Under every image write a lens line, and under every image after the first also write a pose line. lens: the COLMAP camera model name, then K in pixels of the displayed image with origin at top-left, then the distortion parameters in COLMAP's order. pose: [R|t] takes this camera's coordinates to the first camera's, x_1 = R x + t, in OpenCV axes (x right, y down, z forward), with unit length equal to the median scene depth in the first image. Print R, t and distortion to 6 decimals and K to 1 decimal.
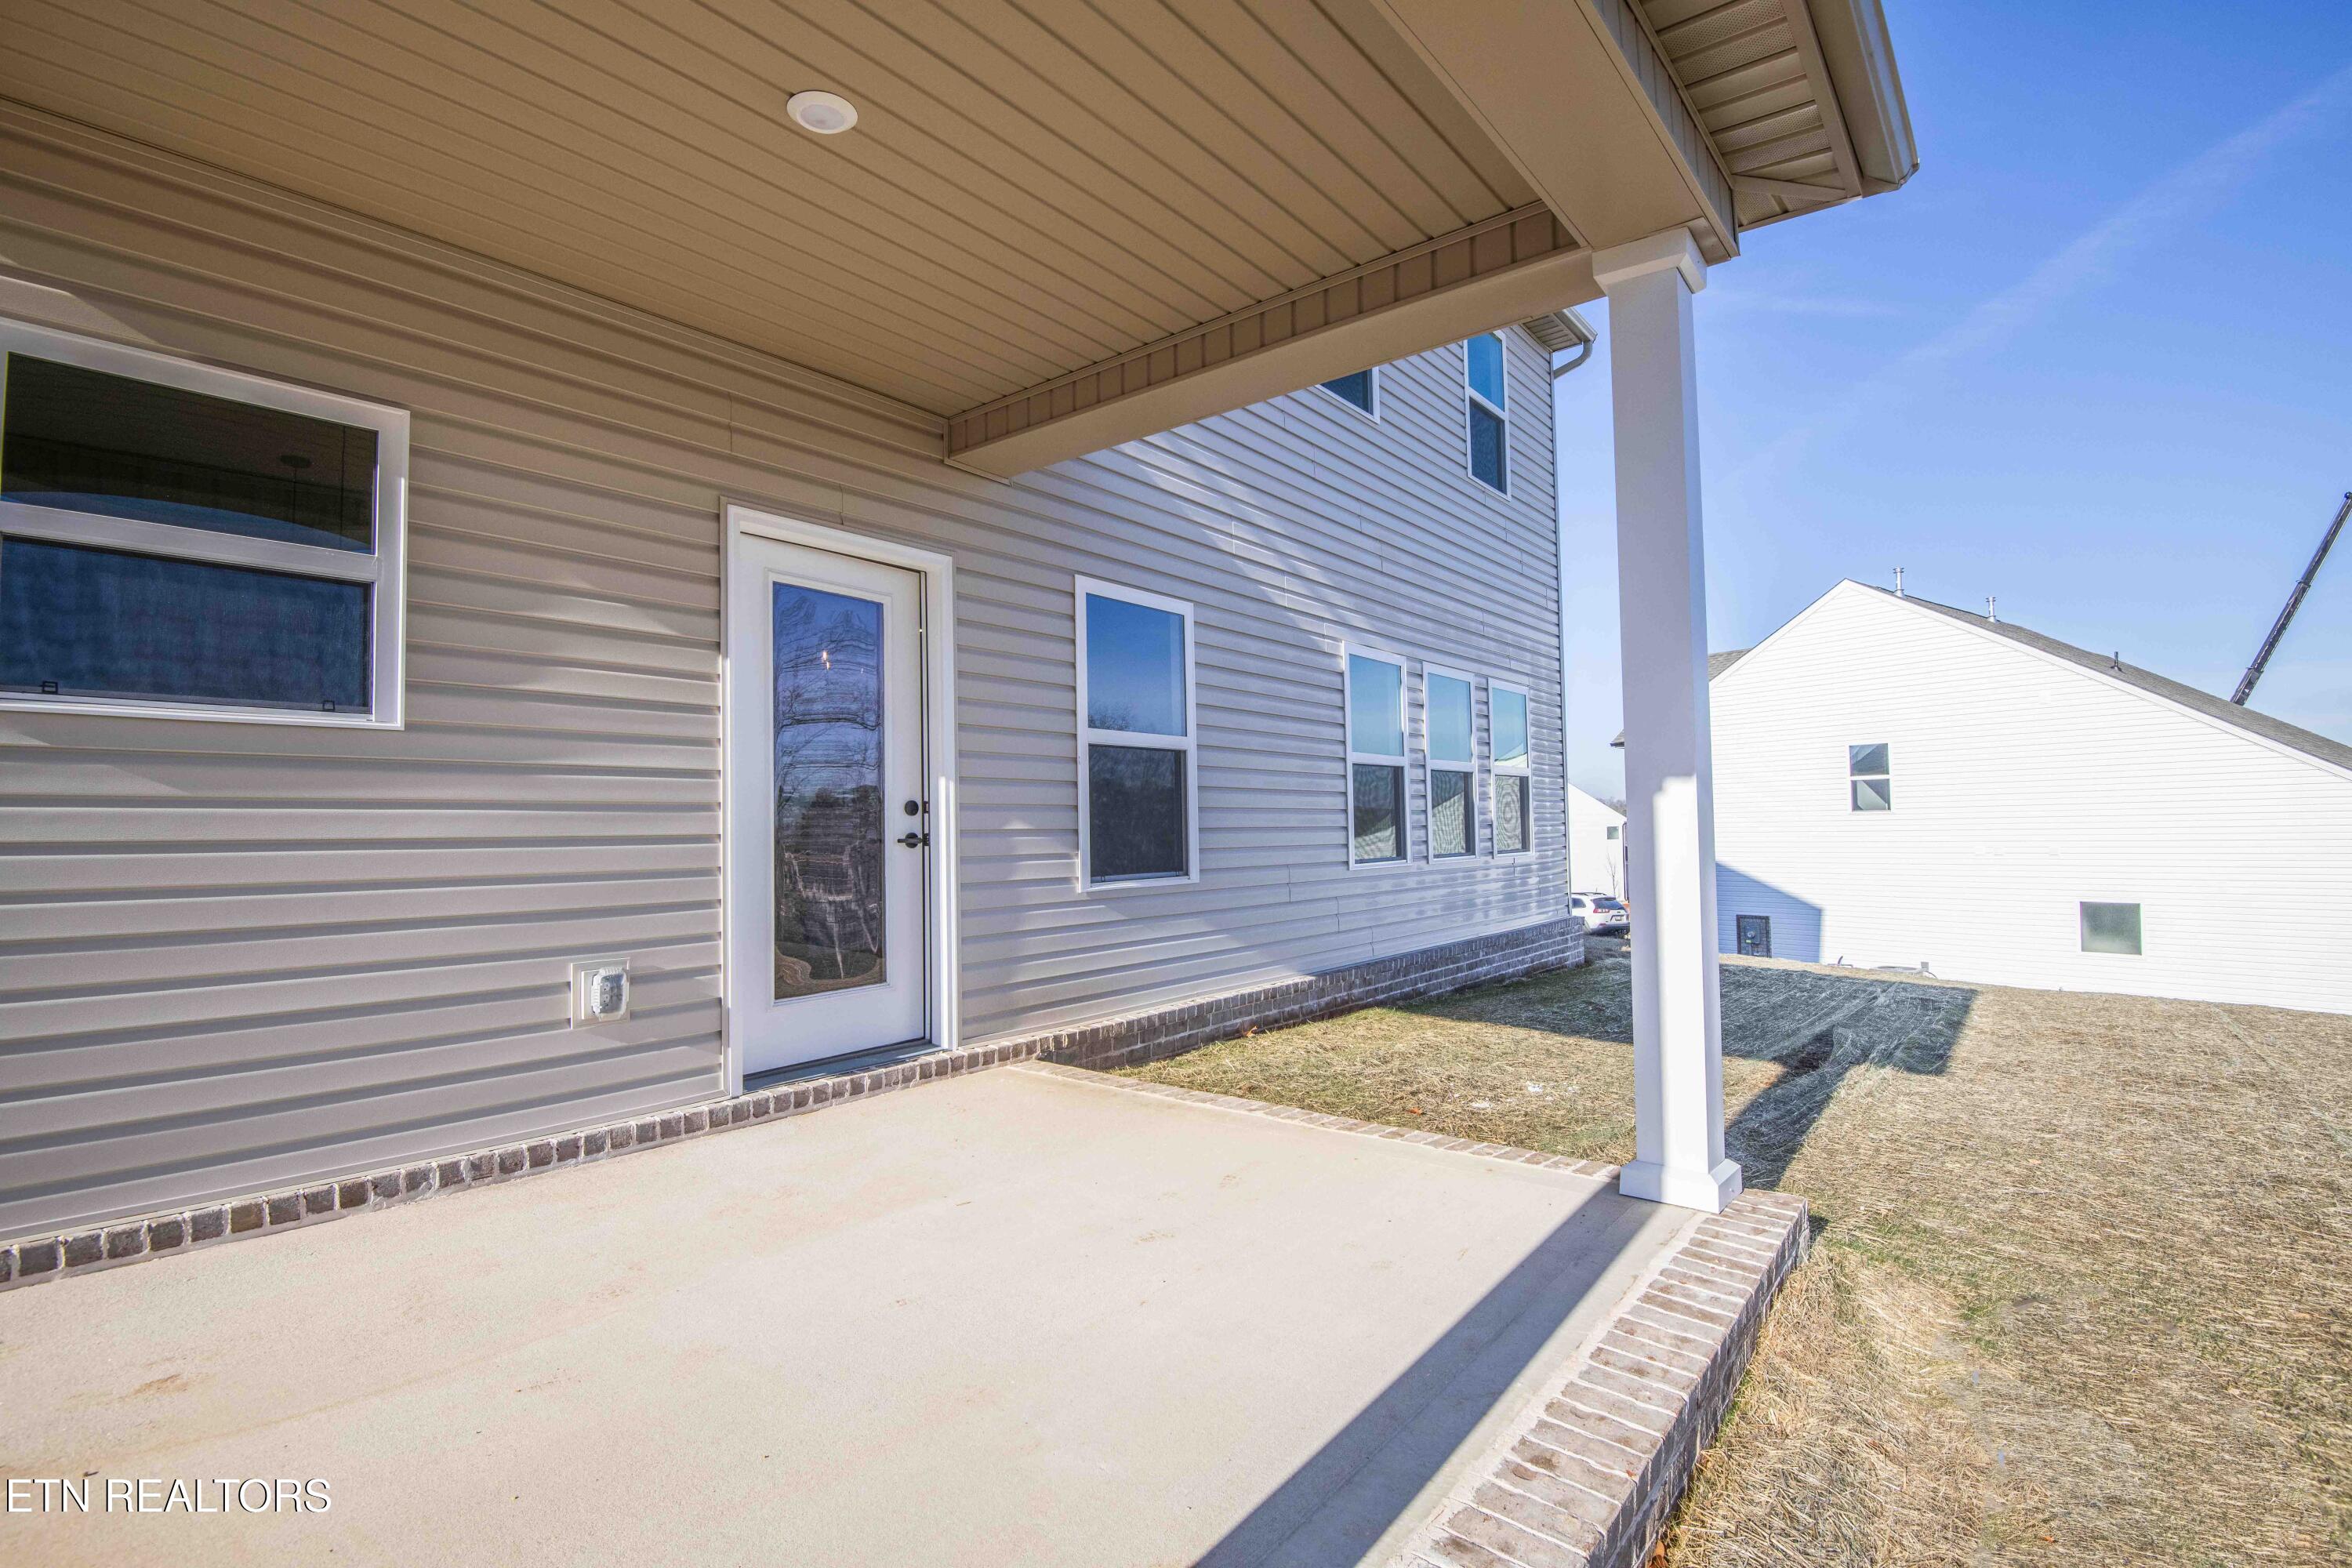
lens RADIAL K [[1088.3, 0, 1190.8], [0, 1088.3, 782.3], [0, 0, 1]] dist [-0.027792, -0.008865]
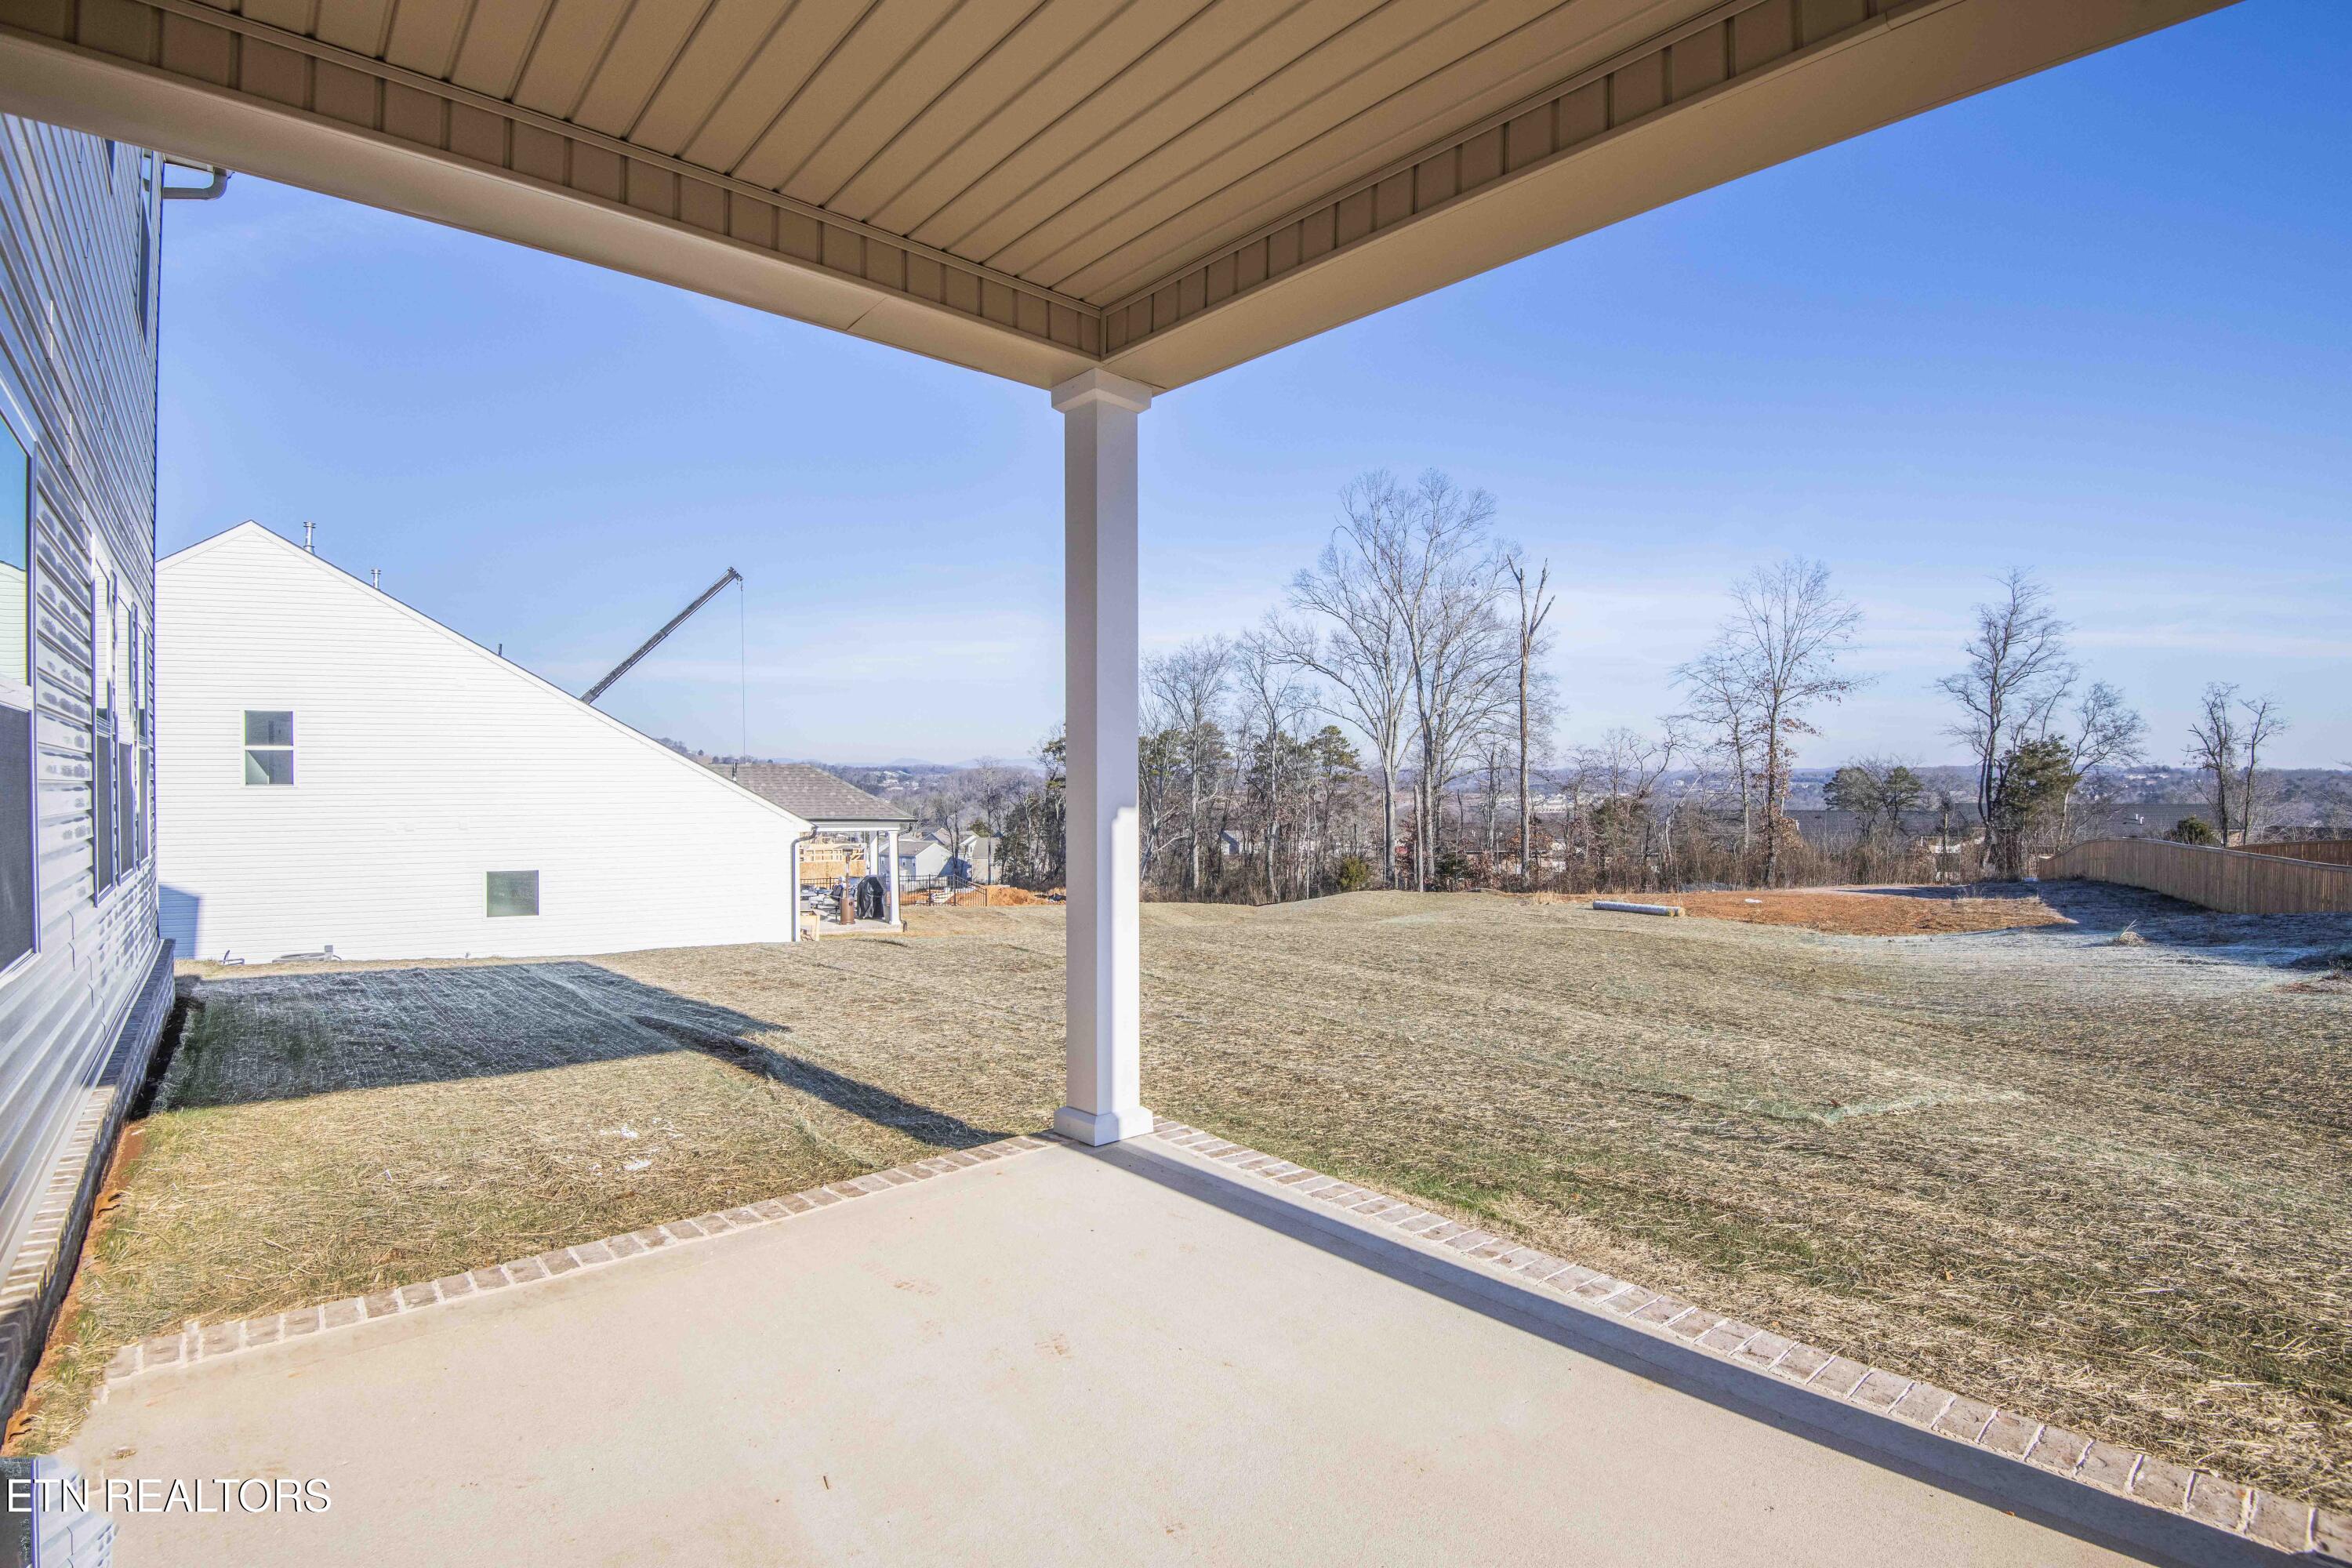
lens RADIAL K [[1088.3, 0, 1181.5], [0, 1088.3, 781.3], [0, 0, 1]] dist [-0.027792, -0.008865]
pose [[0.177635, 0.009188, 0.984054, -0.459506], [-0.039559, 0.999215, -0.002188, -0.020758], [-0.983301, -0.038539, 0.177859, 0.398586]]
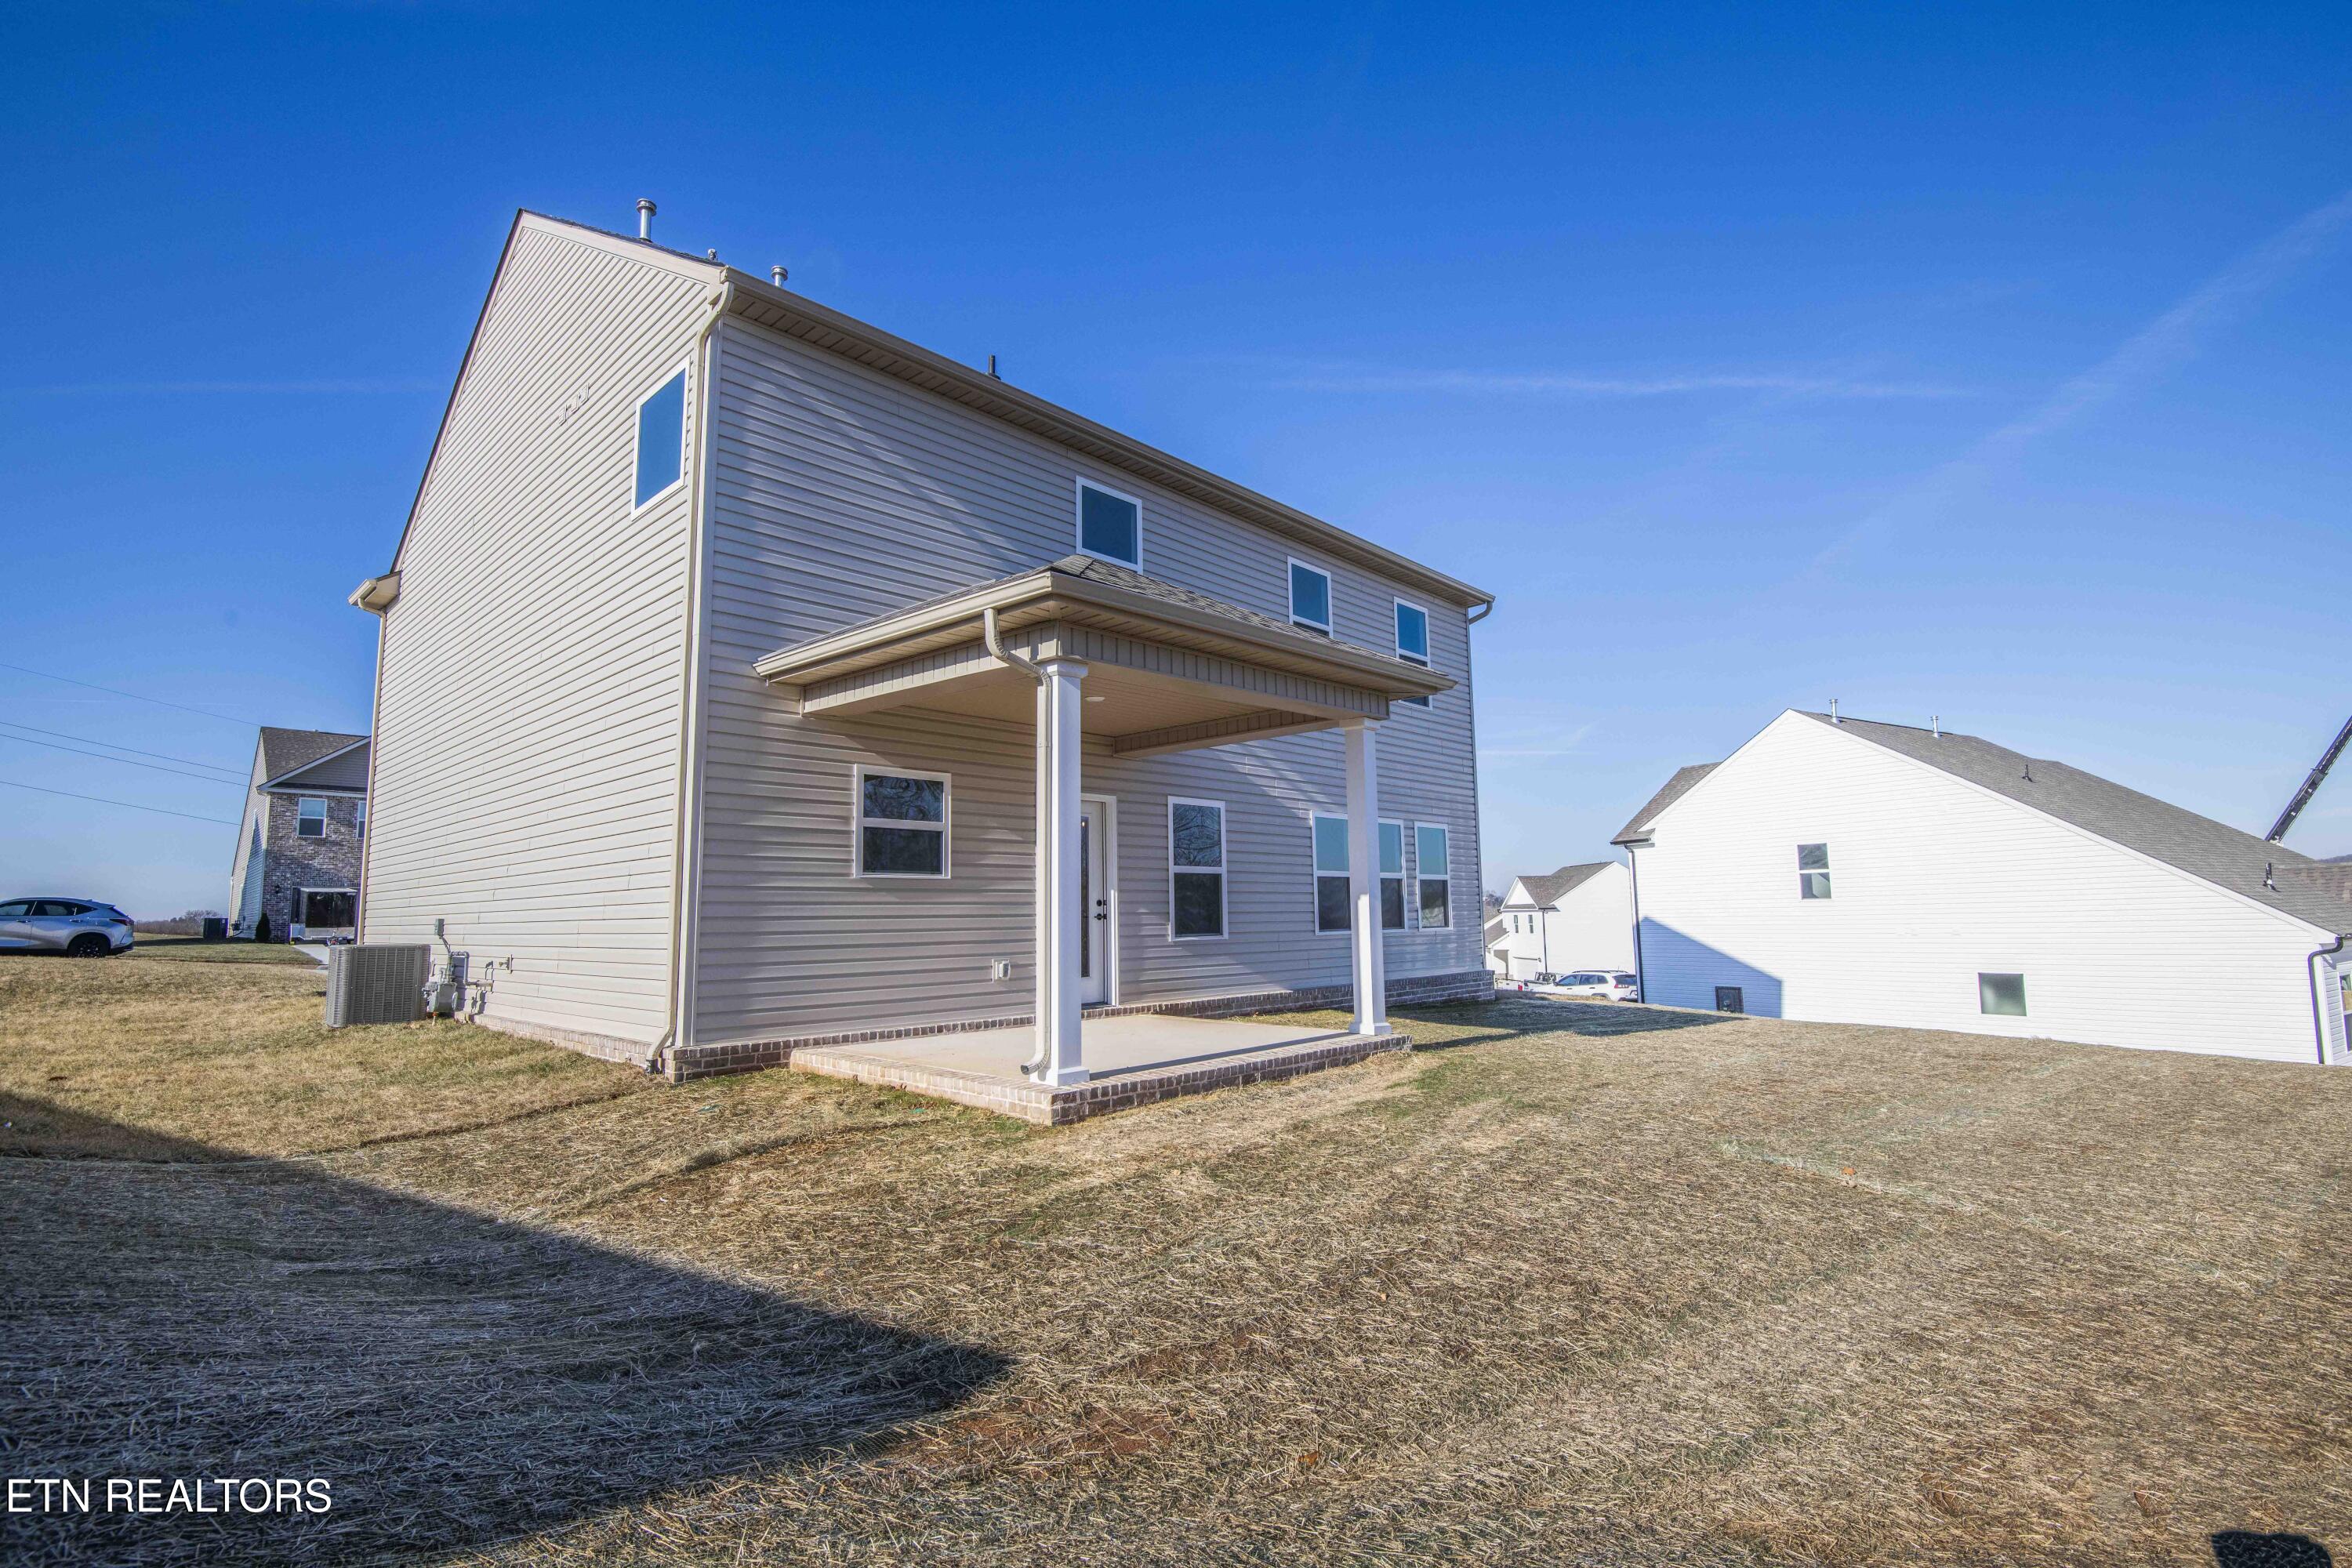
lens RADIAL K [[1088.3, 0, 1196.5], [0, 1088.3, 768.7], [0, 0, 1]] dist [-0.027792, -0.008865]
pose [[0.997114, -0.010841, -0.075136, 0.119900], [0.003854, 0.995703, -0.092520, -0.042849], [0.075816, 0.091964, 0.992872, -1.211337]]
